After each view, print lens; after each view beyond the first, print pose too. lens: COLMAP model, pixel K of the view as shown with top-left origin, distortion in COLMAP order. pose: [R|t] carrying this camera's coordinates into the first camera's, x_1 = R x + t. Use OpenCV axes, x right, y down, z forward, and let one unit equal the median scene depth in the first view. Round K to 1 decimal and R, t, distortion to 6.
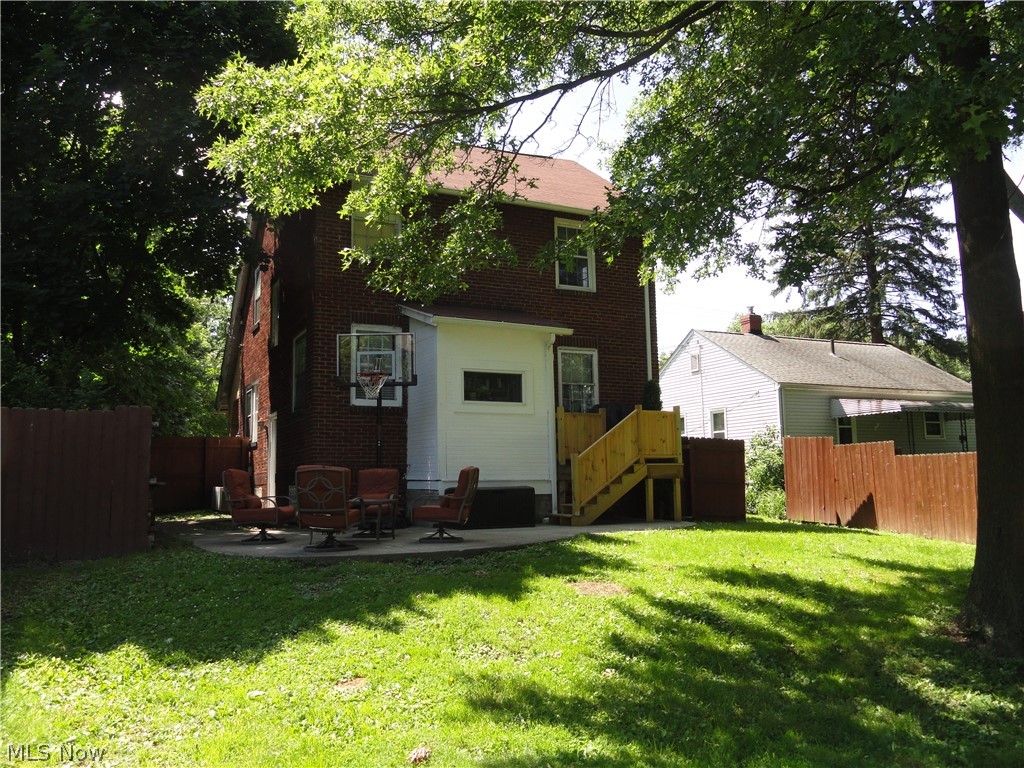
lens RADIAL K [[854.1, 0, 513.1], [0, 854.1, 377.4], [0, 0, 1]] dist [-0.007538, 0.008081]
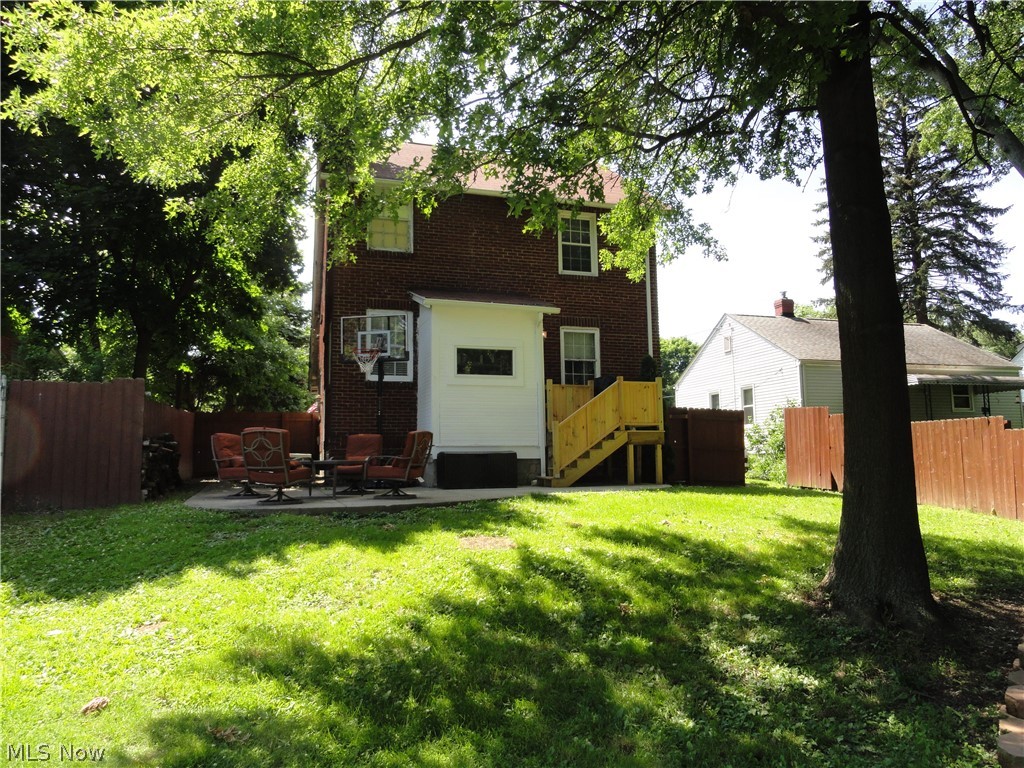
lens RADIAL K [[713.0, 0, 515.4], [0, 713.0, 382.5], [0, 0, 1]] dist [-0.004824, -0.000617]
pose [[0.987509, -0.013154, -0.157012, 0.133121], [0.016143, 0.999712, 0.017772, 0.018414], [0.156733, -0.020085, 0.987437, 0.075918]]
